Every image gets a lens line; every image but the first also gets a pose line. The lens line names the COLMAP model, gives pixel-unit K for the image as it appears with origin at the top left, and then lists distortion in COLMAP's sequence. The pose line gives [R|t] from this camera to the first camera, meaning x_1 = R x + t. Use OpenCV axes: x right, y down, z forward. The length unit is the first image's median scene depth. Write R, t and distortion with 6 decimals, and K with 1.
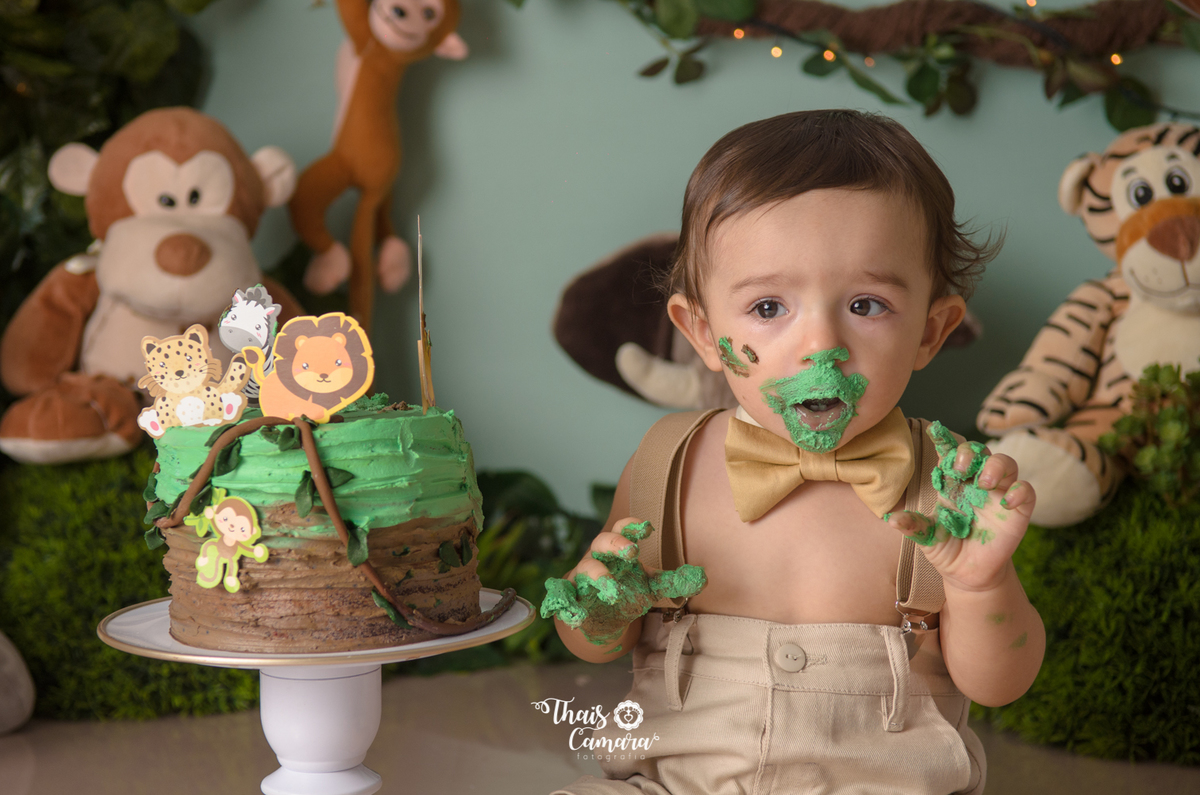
lens RADIAL K [[2740.7, 0, 598.2], [0, 2740.7, 381.7], [0, 0, 1]] dist [0.257600, 0.000000]
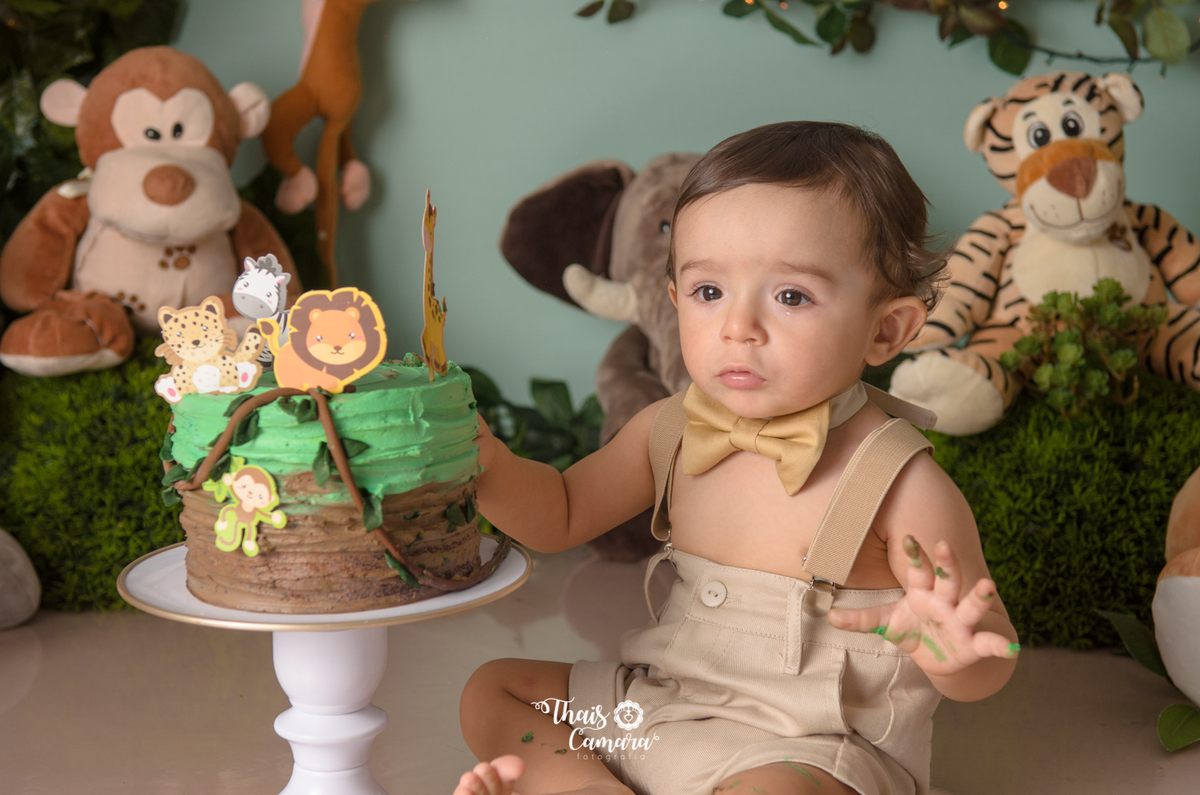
lens RADIAL K [[2216.3, 0, 598.2], [0, 2216.3, 380.9], [0, 0, 1]] dist [0.208088, 0.000000]
pose [[0.998149, -0.002574, 0.060765, -0.036046], [-0.002051, 0.997111, 0.075931, -0.037247], [-0.060785, -0.075915, 0.995260, 0.106278]]
